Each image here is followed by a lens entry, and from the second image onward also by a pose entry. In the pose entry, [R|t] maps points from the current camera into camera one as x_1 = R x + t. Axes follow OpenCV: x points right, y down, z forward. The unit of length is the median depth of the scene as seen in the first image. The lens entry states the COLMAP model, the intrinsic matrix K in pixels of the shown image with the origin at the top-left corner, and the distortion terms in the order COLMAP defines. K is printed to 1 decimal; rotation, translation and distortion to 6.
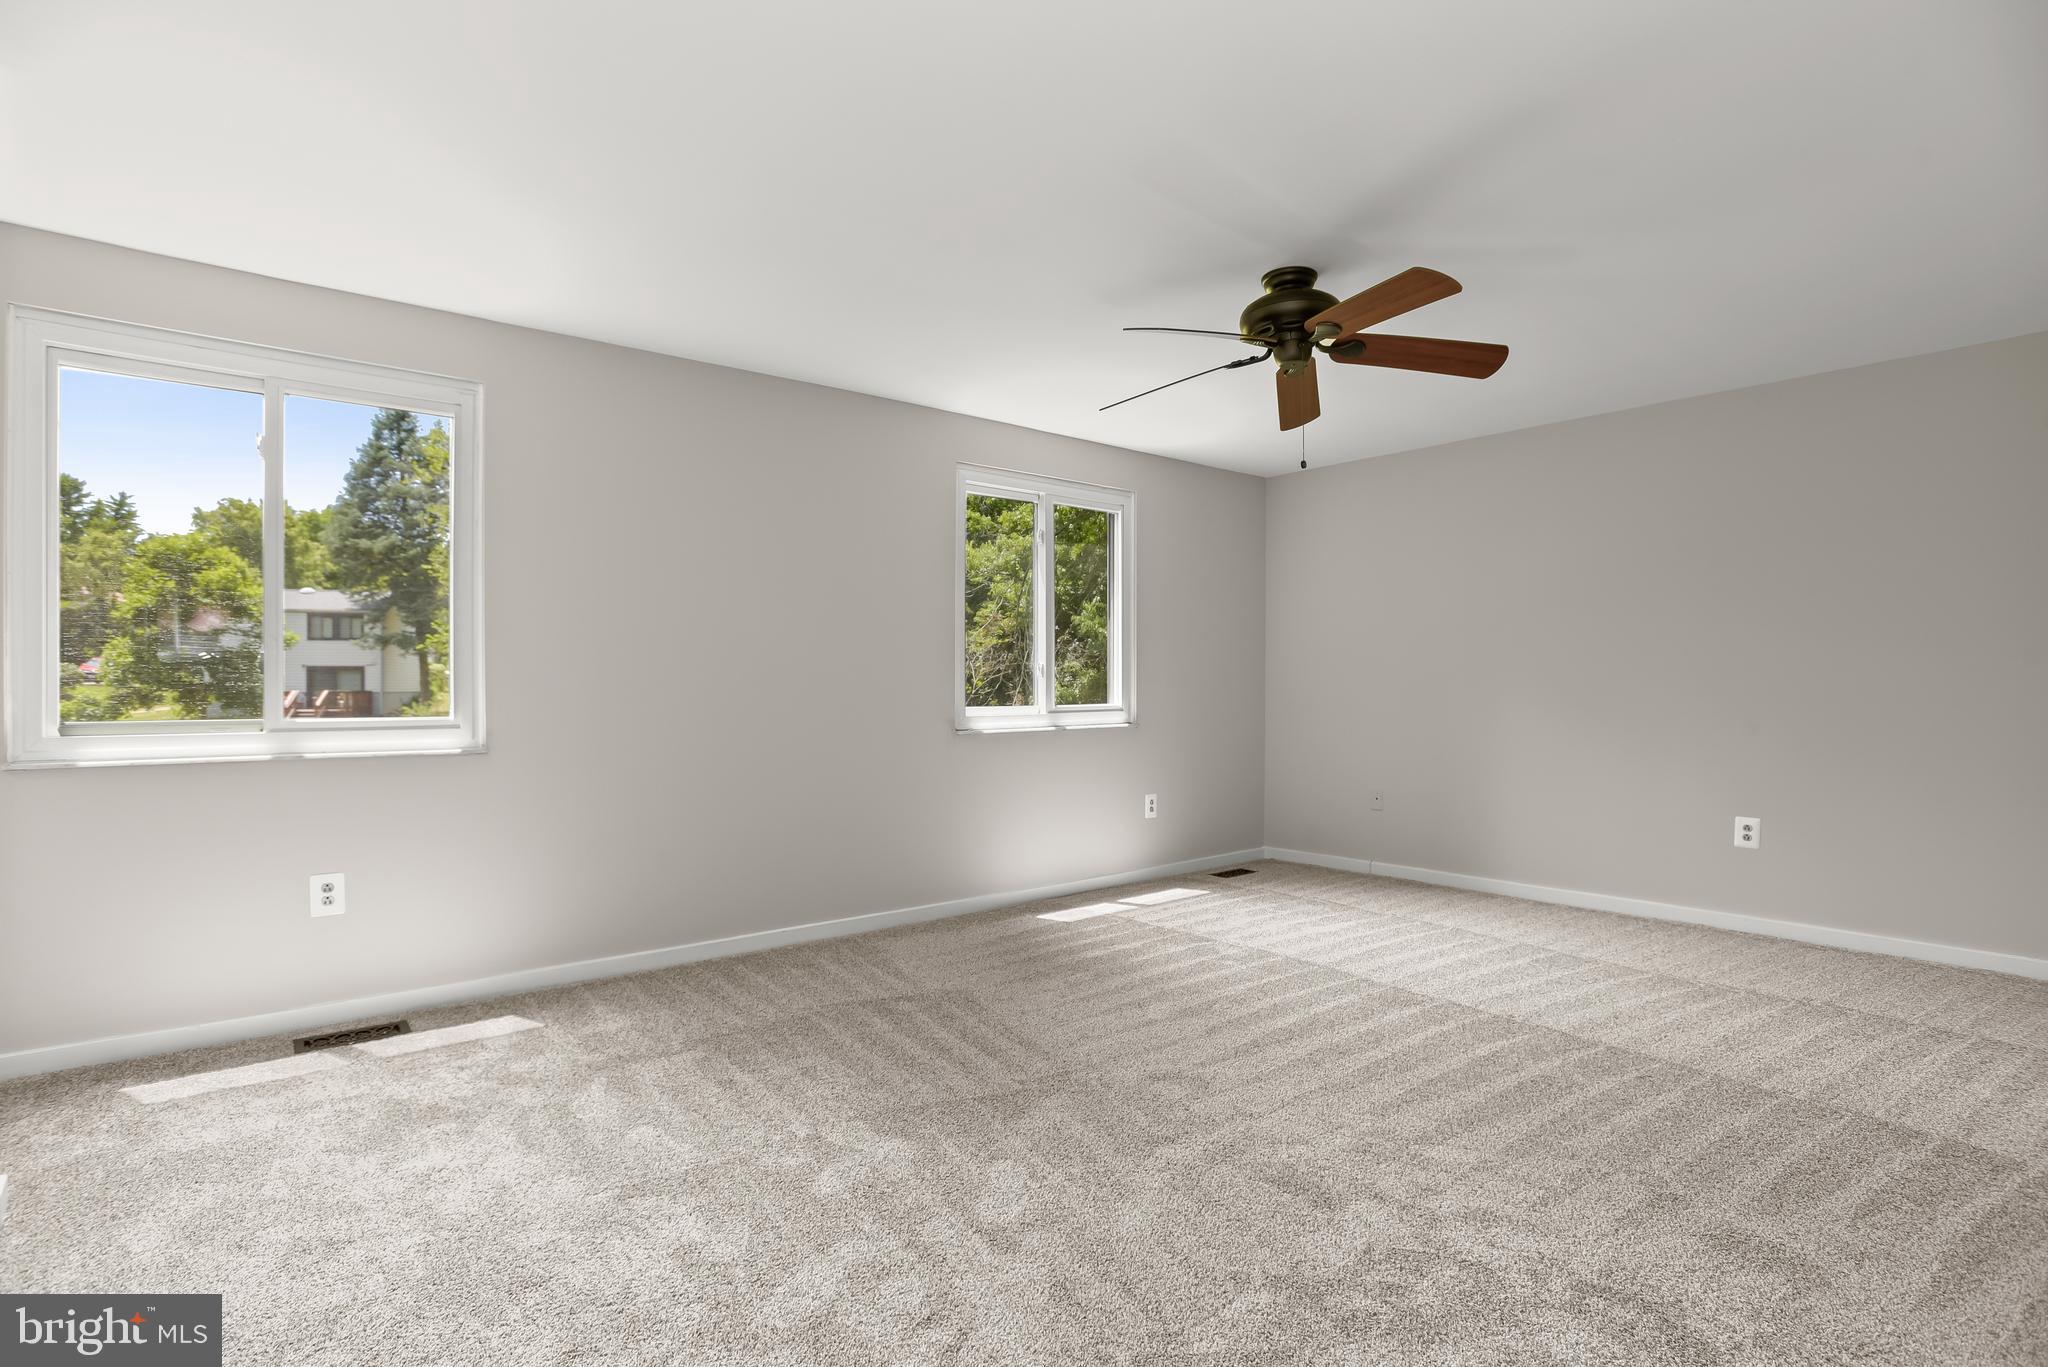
lens RADIAL K [[981.7, 0, 1017.7], [0, 981.7, 687.9], [0, 0, 1]] dist [-0.037943, 0.001206]
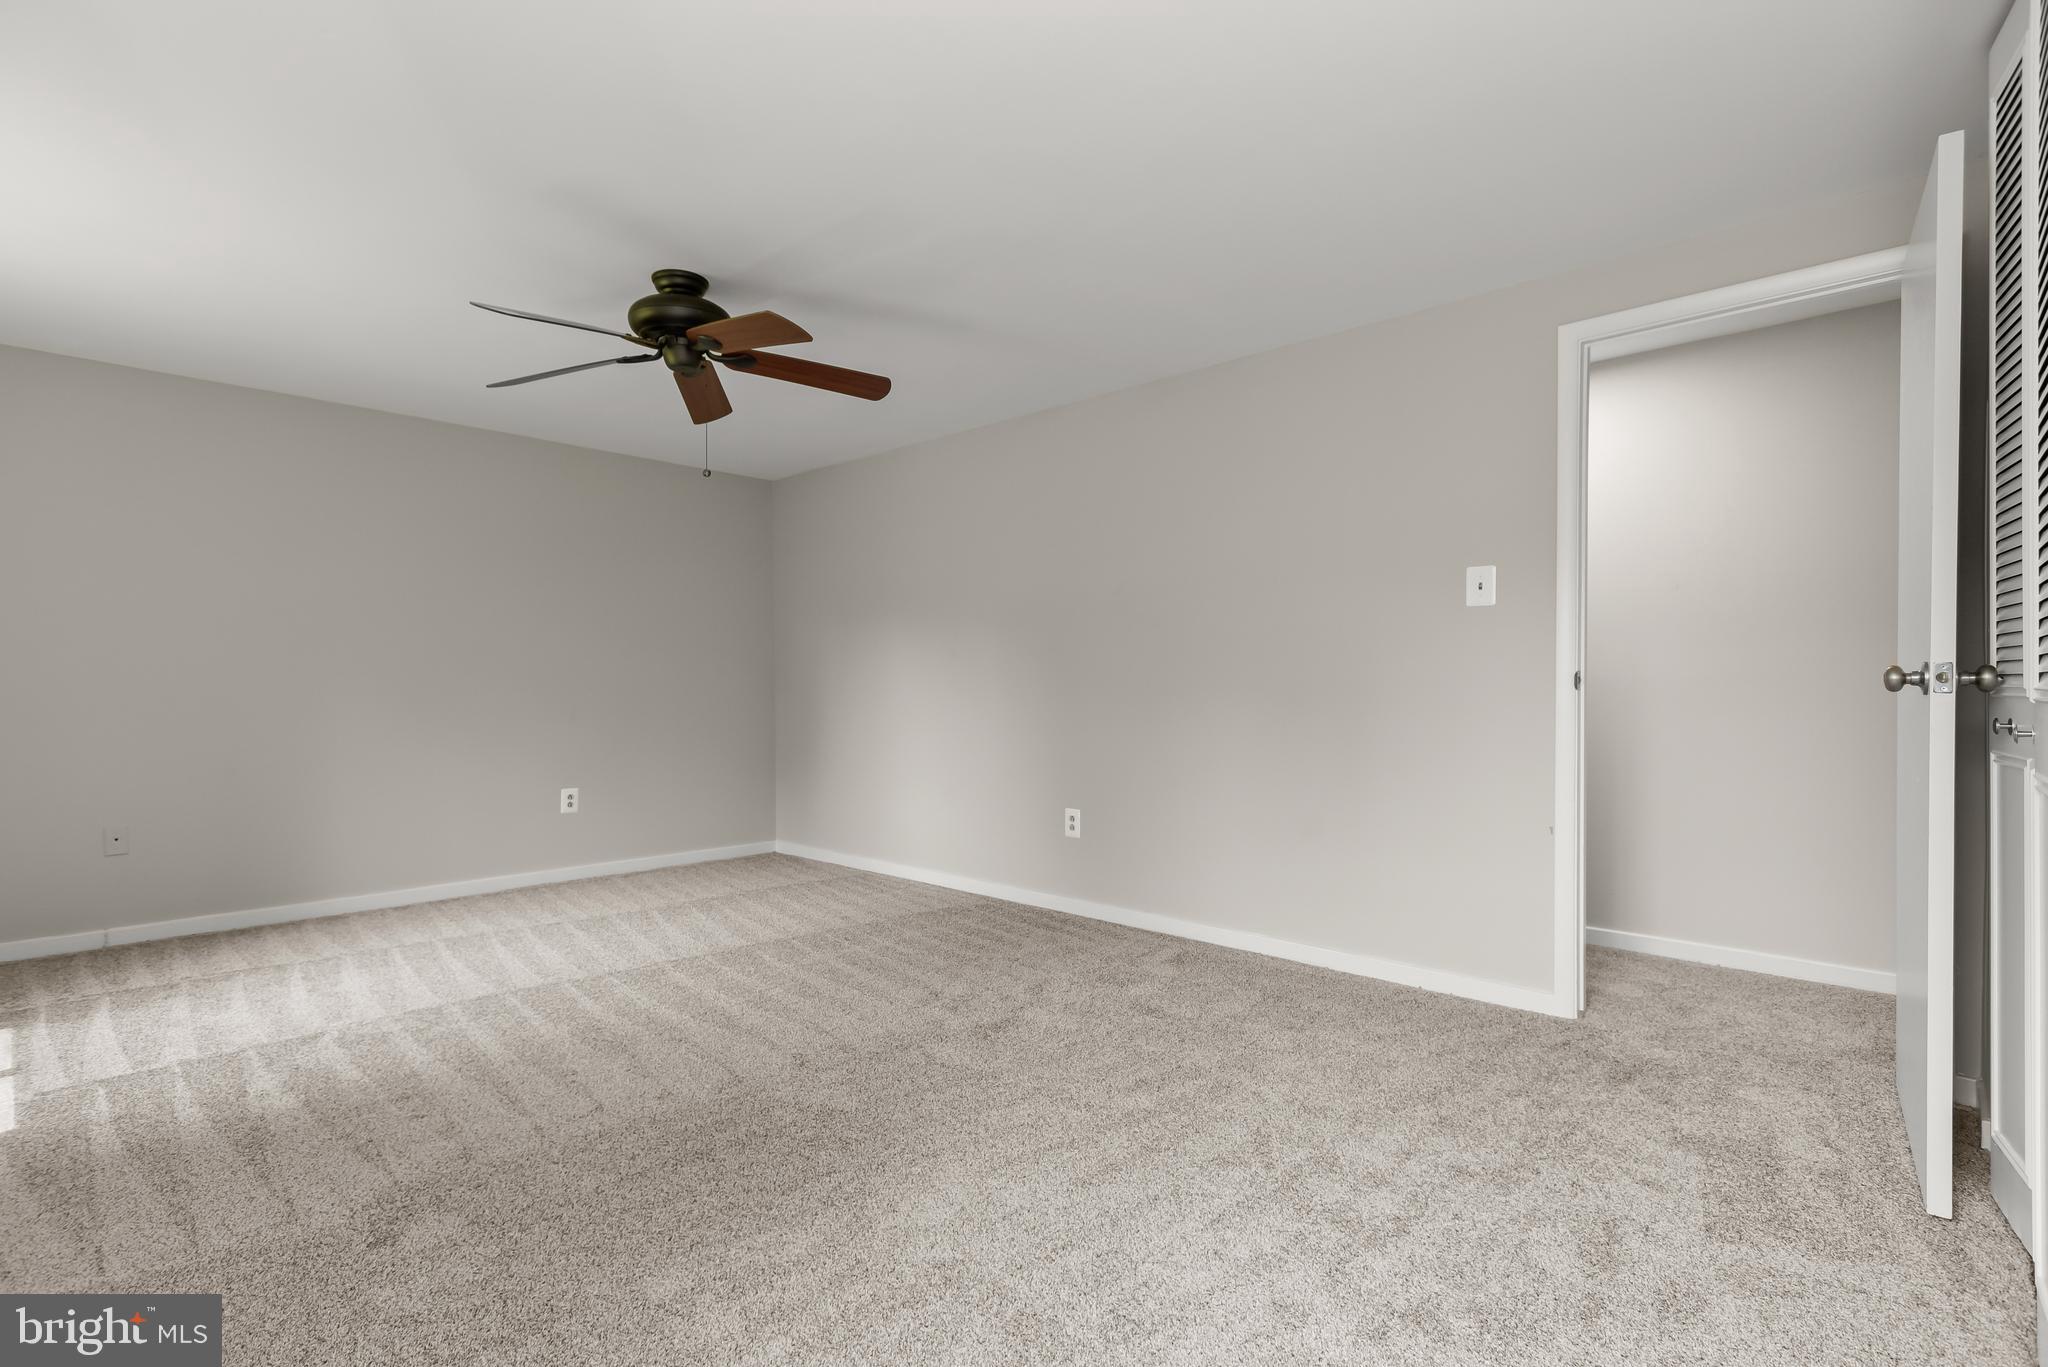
lens RADIAL K [[973.1, 0, 1013.2], [0, 973.1, 697.0], [0, 0, 1]] dist [-0.003302, -0.000187]
pose [[-0.096686, -0.012563, 0.995236, -0.629616], [0.008048, 0.999878, 0.013404, 0.004131], [-0.995282, 0.009306, -0.096573, 0.622672]]
